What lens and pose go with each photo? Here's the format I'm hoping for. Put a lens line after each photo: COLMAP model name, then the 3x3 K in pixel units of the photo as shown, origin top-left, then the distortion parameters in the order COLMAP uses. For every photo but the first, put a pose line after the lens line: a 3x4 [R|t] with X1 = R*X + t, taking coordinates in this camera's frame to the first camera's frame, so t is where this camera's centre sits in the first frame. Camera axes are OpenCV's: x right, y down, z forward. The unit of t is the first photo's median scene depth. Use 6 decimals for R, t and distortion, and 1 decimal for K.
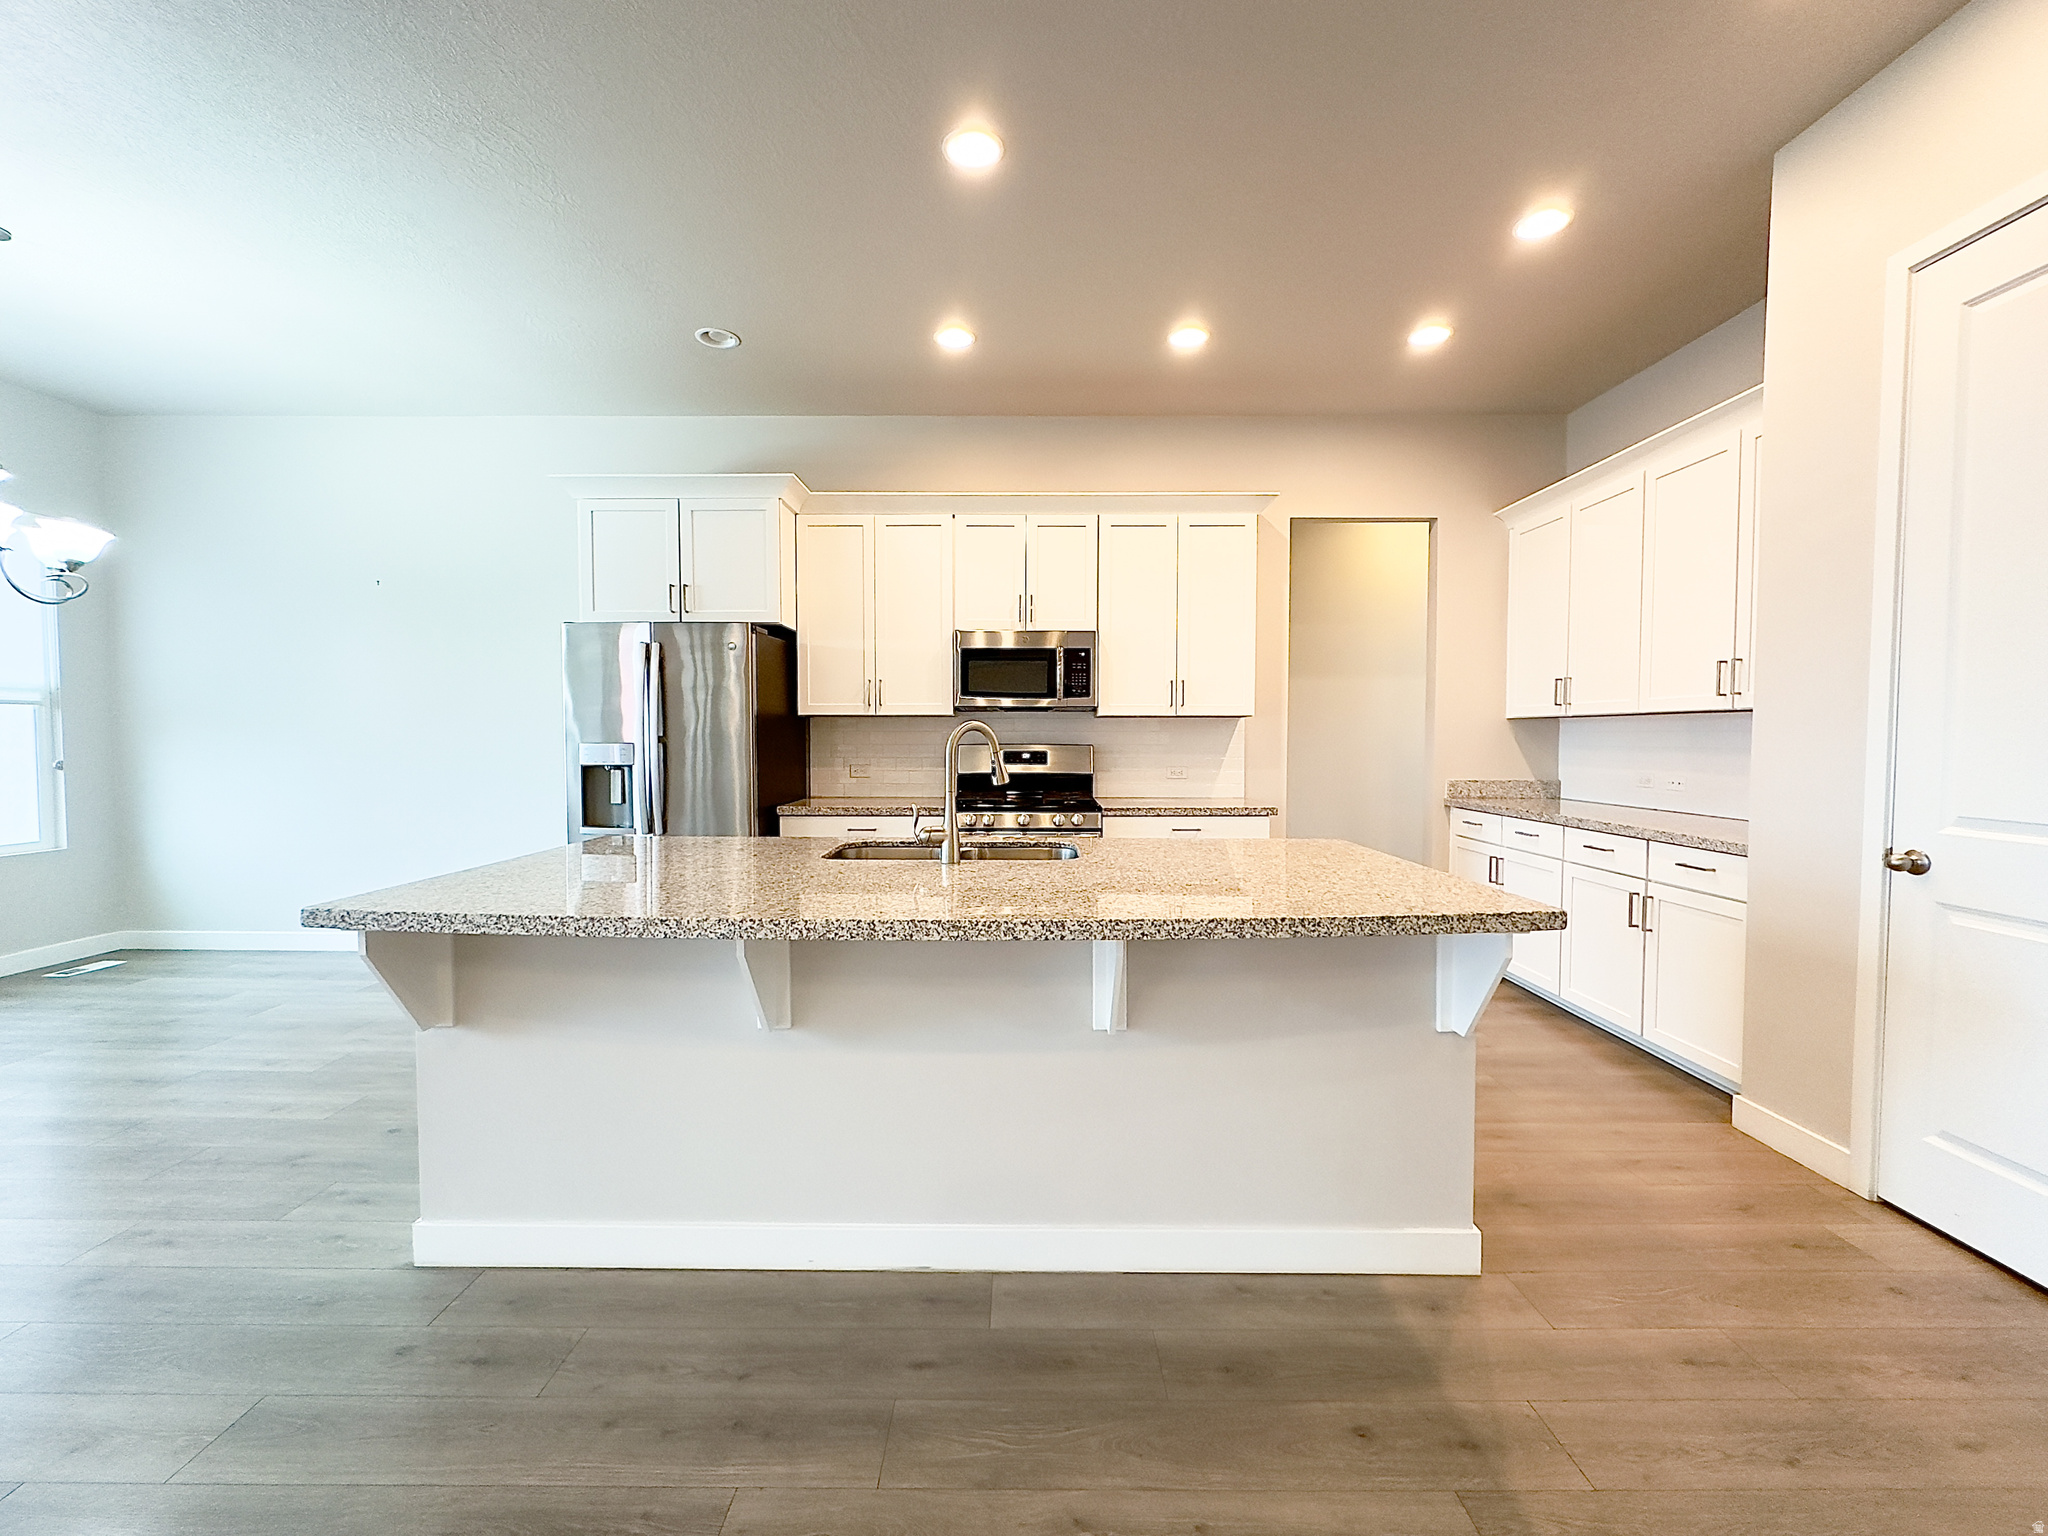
lens RADIAL K [[818.2, 0, 1026.1], [0, 818.2, 767.2], [0, 0, 1]] dist [-0.002707, 0.000863]
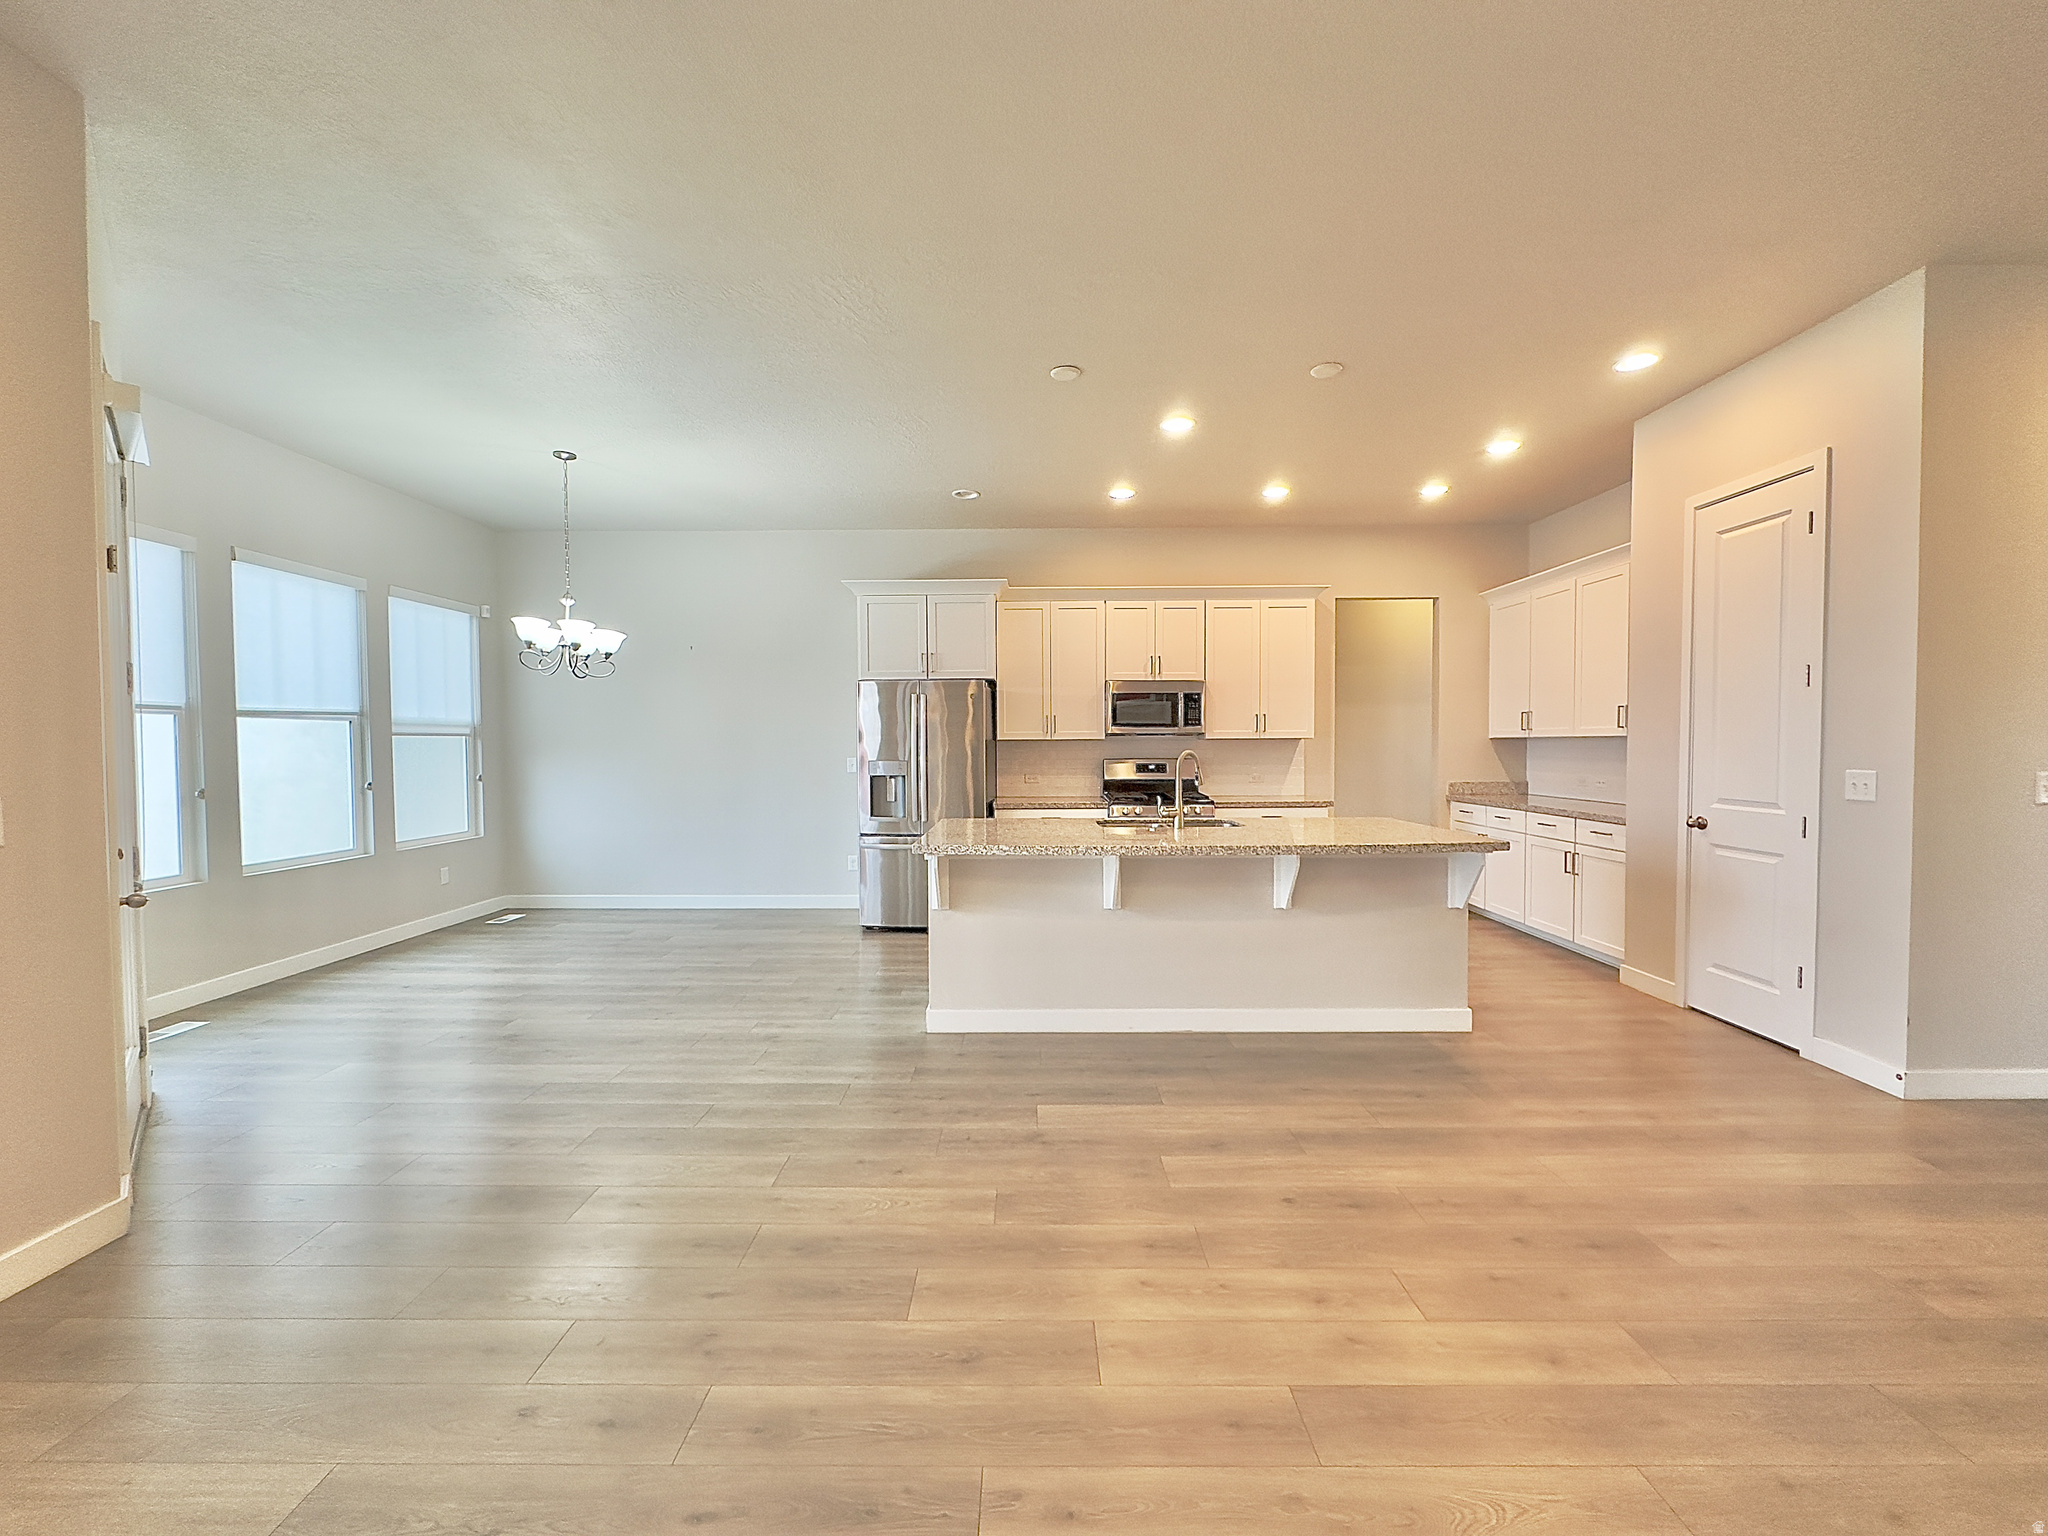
lens RADIAL K [[825.3, 0, 1013.9], [0, 825.3, 770.2], [0, 0, 1]] dist [-0.002730, -0.000067]
pose [[0.999974, -0.006923, -0.001961, -0.265293], [0.006915, 0.999968, -0.004054, -0.004429], [0.001989, 0.004040, 0.999990, -0.488017]]
